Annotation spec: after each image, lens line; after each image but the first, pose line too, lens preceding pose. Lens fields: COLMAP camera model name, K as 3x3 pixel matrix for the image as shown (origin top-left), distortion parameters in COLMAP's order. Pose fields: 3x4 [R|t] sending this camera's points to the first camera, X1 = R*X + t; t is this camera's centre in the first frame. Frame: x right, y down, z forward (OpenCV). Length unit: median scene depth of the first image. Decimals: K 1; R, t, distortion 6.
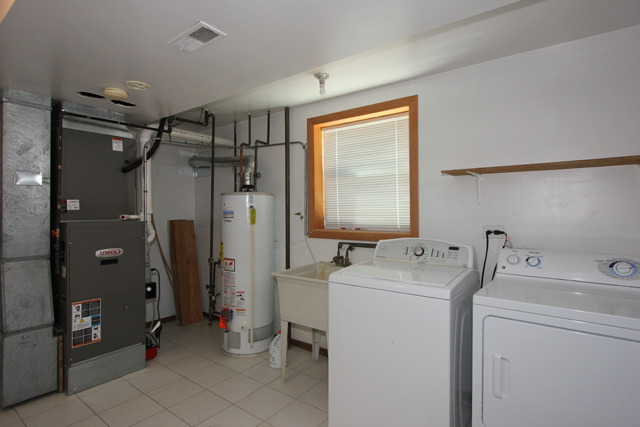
lens RADIAL K [[332.3, 0, 320.0], [0, 332.3, 210.3], [0, 0, 1]] dist [-0.003125, -0.000268]
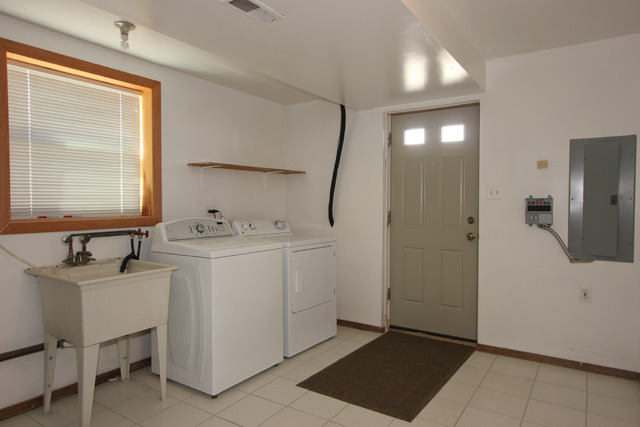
lens RADIAL K [[405.4, 0, 319.9], [0, 405.4, 214.3], [0, 0, 1]] dist [0.003465, 0.000955]
pose [[-0.050676, -0.026830, 0.998355, -0.903989], [-0.003221, 0.999638, 0.026701, 0.026201], [-0.998710, -0.001863, -0.050744, 0.506367]]
